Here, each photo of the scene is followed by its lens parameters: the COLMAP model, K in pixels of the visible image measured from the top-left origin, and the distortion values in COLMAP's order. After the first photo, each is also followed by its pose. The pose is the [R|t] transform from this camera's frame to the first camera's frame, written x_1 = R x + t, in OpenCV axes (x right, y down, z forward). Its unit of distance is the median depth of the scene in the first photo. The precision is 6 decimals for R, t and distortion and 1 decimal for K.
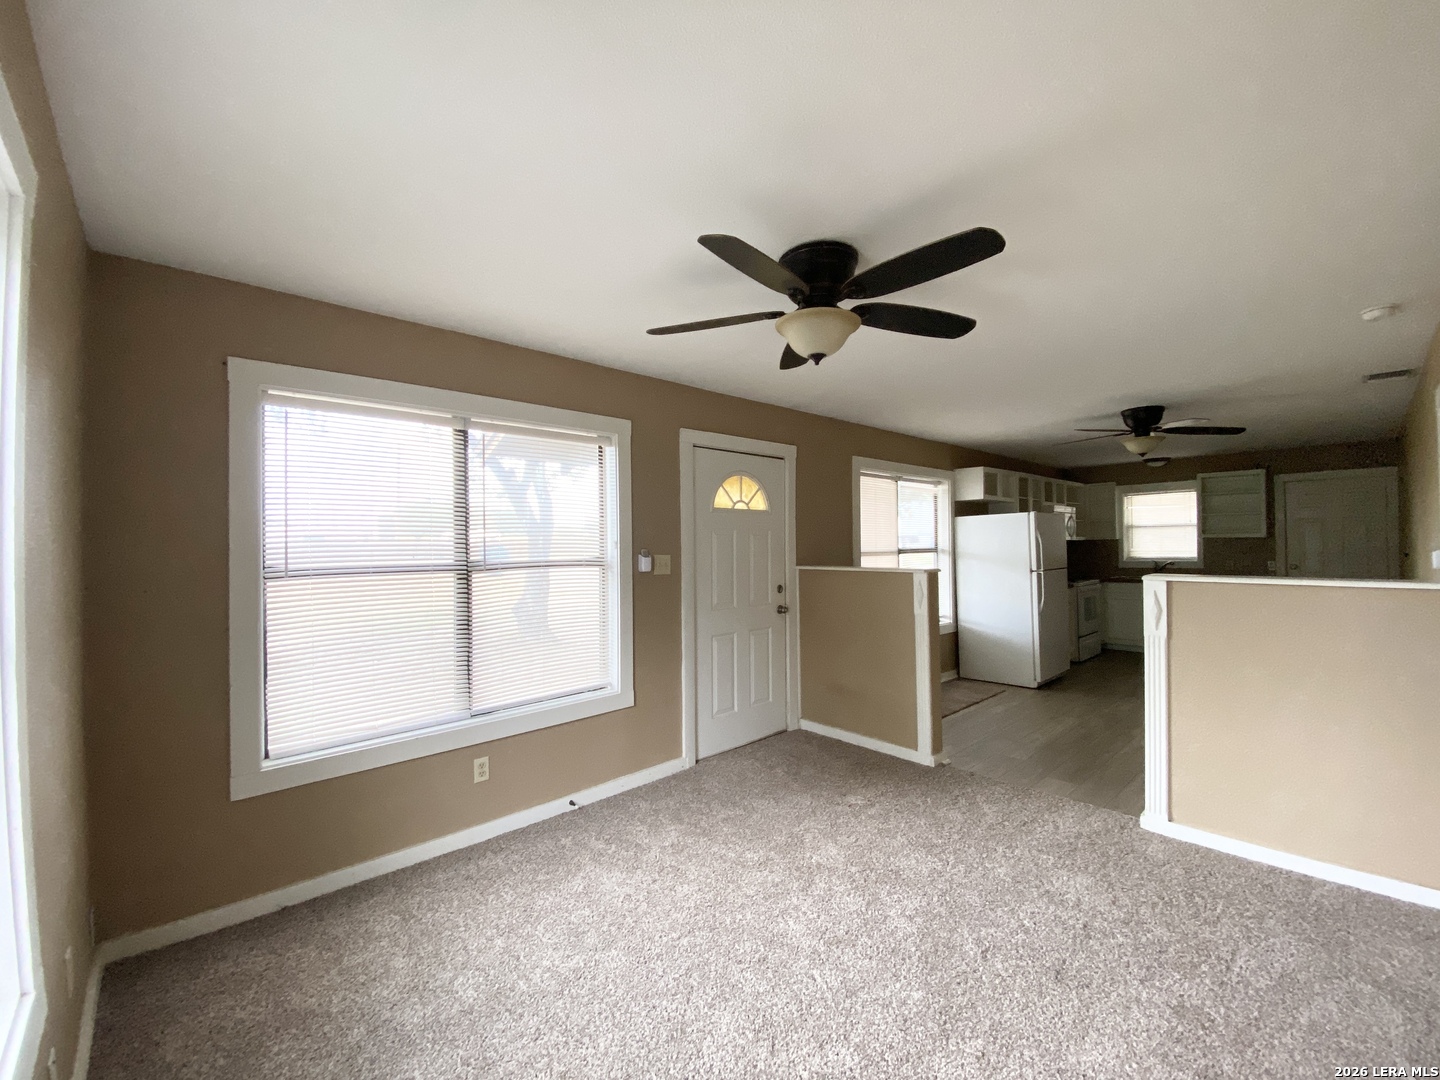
lens RADIAL K [[601.9, 0, 718.6], [0, 601.9, 547.7], [0, 0, 1]] dist [-0.003024, 0.000163]
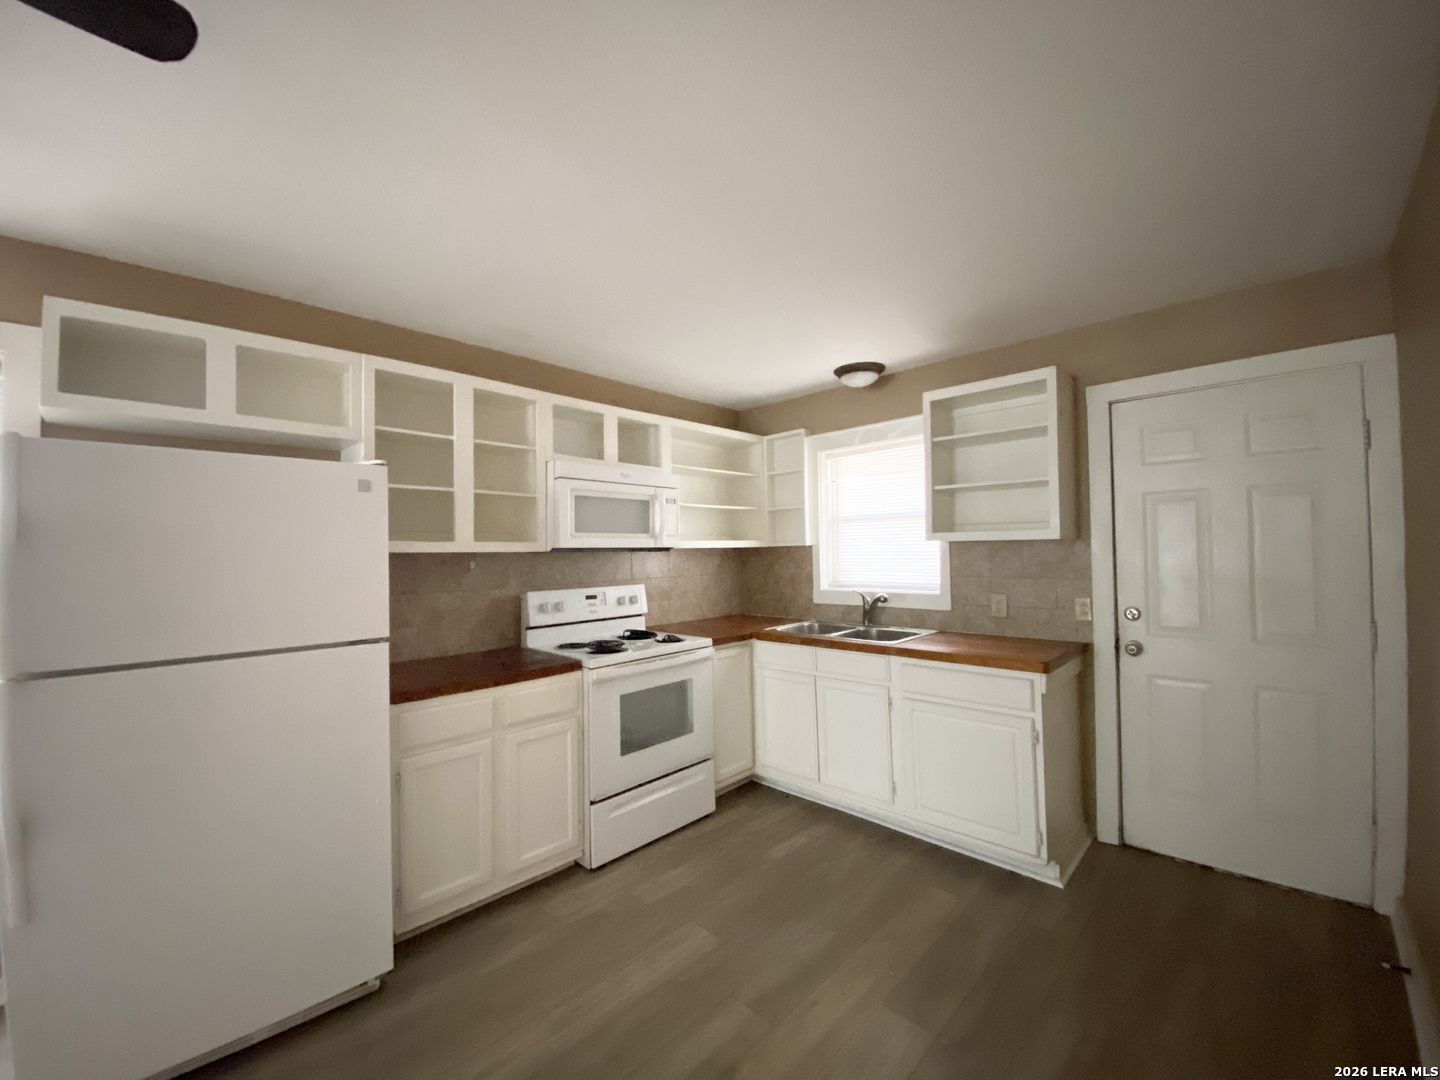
lens RADIAL K [[589.1, 0, 713.9], [0, 589.1, 542.3], [0, 0, 1]] dist [0.026479, -0.023756]
pose [[0.998642, 0.001762, 0.052071, 0.663250], [-0.000990, 0.999889, -0.014845, -0.010300], [-0.052091, 0.014773, 0.998533, 0.623910]]
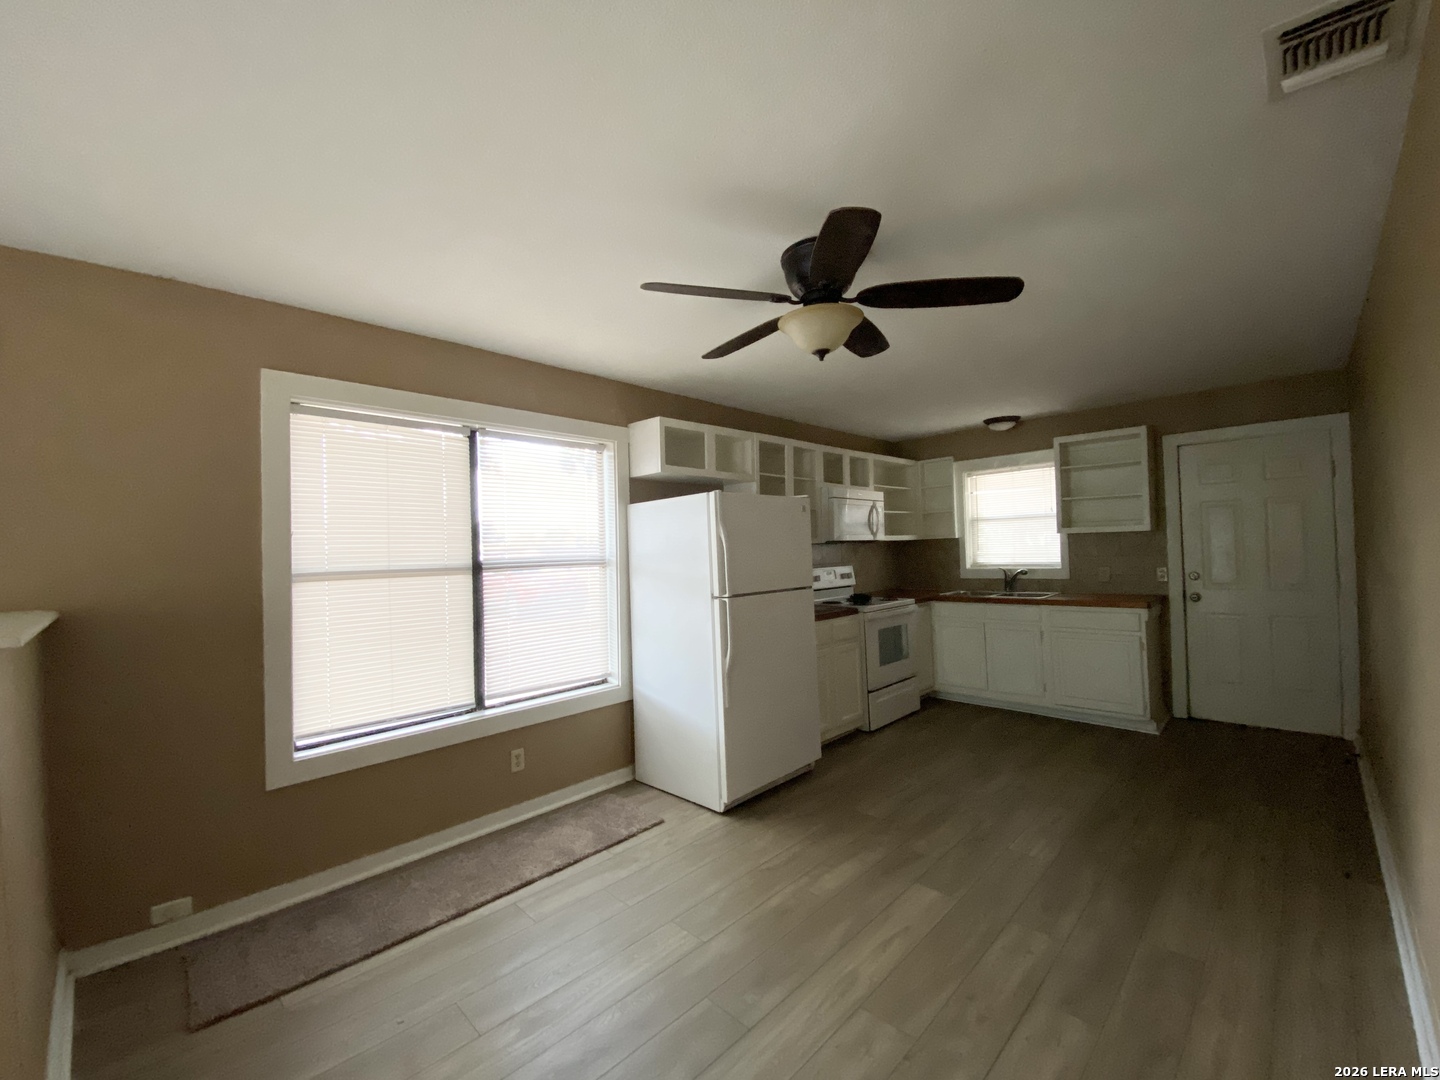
lens RADIAL K [[579.9, 0, 720.0], [0, 579.9, 540.0], [0, 0, 1]] dist [0.022317, -0.023415]
pose [[0.999261, -0.012577, 0.036310, 0.427854], [0.013089, 0.999818, -0.013910, -0.005847], [-0.036128, 0.014375, 0.999244, 0.393375]]
